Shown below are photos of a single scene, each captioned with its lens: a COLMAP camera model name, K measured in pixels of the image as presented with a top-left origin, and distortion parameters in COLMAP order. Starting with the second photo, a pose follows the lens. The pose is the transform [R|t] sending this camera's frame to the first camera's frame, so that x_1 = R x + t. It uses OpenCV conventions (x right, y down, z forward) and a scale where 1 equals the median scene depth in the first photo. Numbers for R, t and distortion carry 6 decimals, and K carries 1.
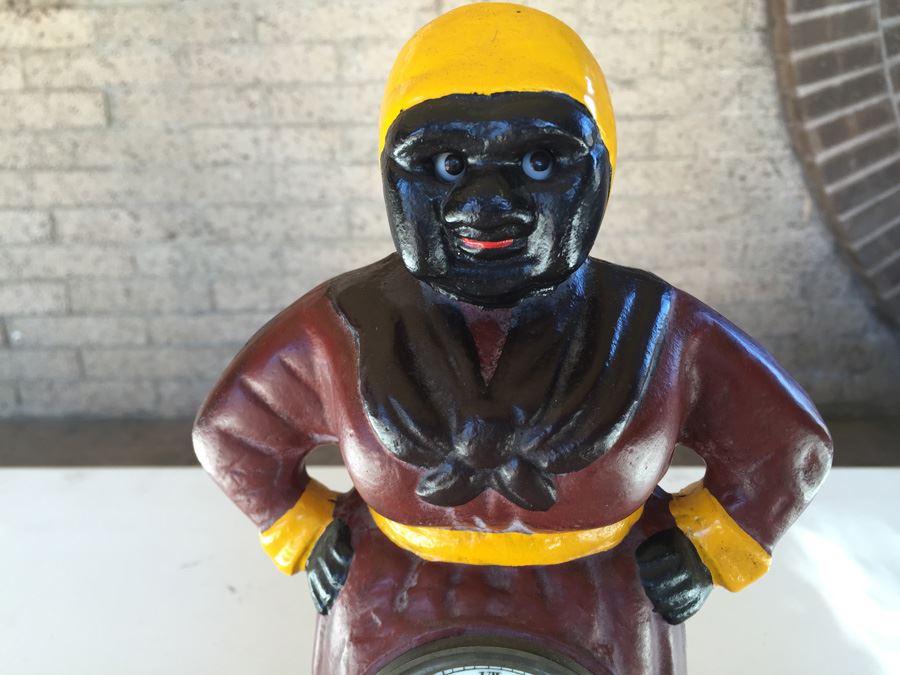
lens RADIAL K [[762.6, 0, 444.8], [0, 762.6, 325.7], [0, 0, 1]] dist [0.066465, -0.140459]
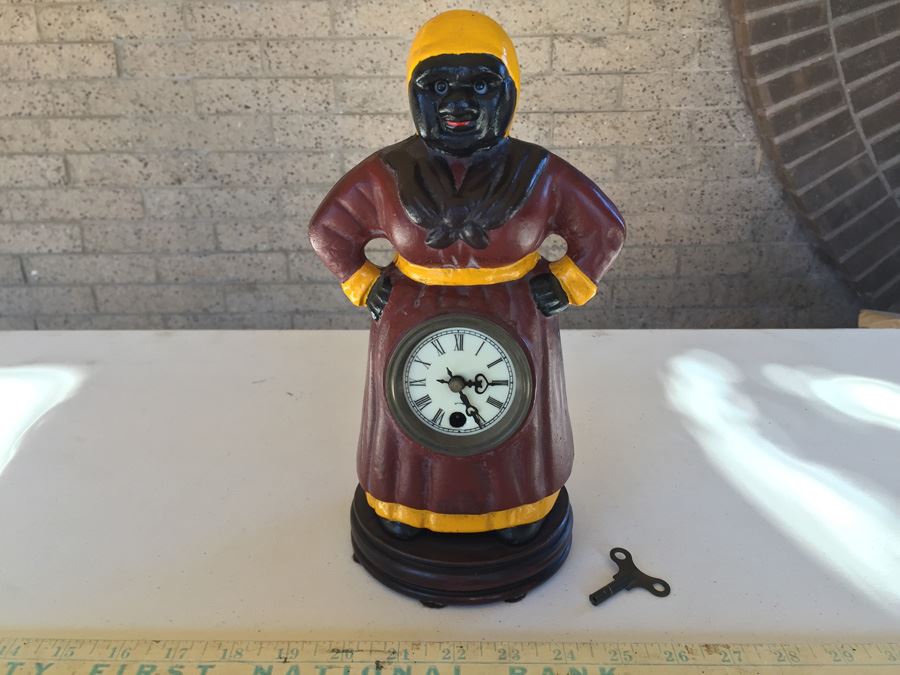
lens RADIAL K [[774.5, 0, 446.7], [0, 774.5, 339.1], [0, 0, 1]] dist [0.073802, -0.136191]
pose [[0.999706, 0.000278, 0.024236, -0.025341], [-0.001812, 0.997994, 0.063279, 0.301724], [-0.024170, -0.063304, 0.997702, -1.041362]]
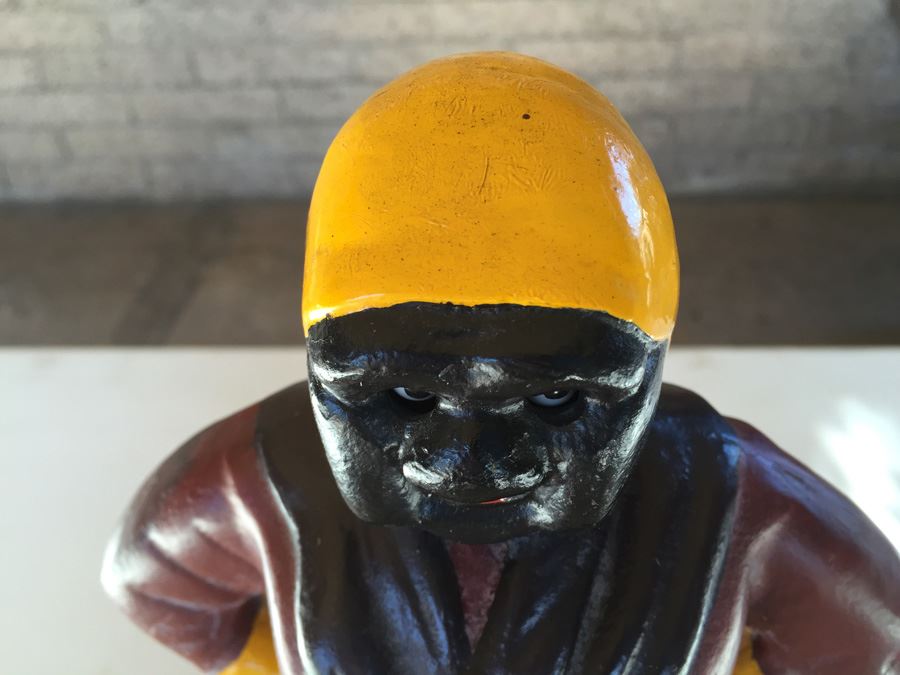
lens RADIAL K [[783.7, 0, 452.4], [0, 783.7, 292.6], [0, 0, 1]] dist [0.044643, -0.140078]
pose [[0.999957, -0.007070, -0.005935, 0.035862], [0.008459, 0.959136, 0.282819, -0.374926], [0.003693, -0.282858, 0.959155, 0.327904]]
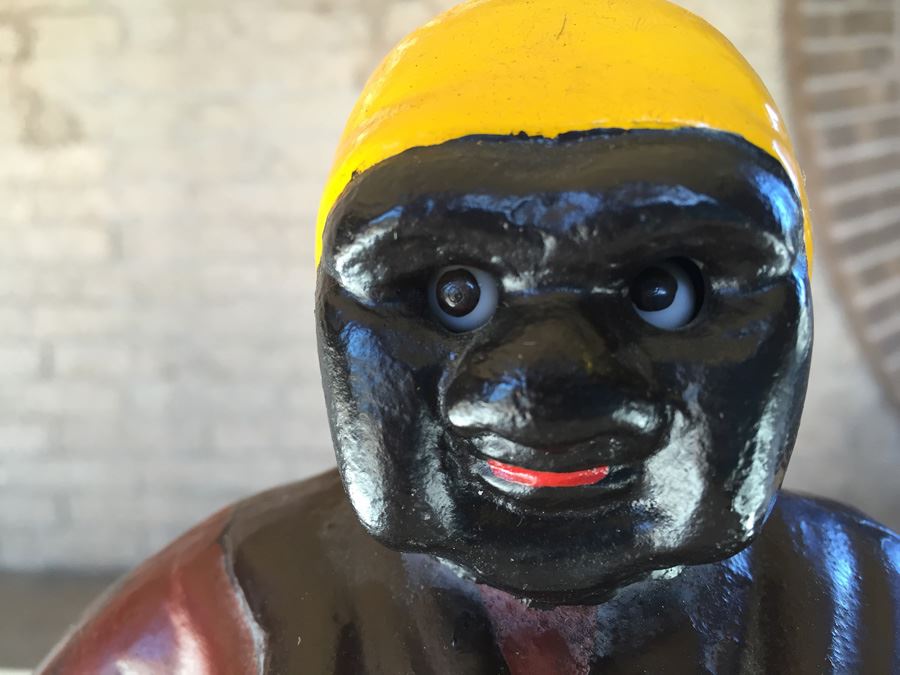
lens RADIAL K [[774.5, 0, 446.7], [0, 774.5, 339.1], [0, 0, 1]] dist [0.073802, -0.136191]
pose [[0.999734, 0.013087, -0.018990, 0.005525], [-0.015952, 0.987053, -0.159599, -0.090933], [0.016655, 0.159860, 0.986999, 0.453490]]
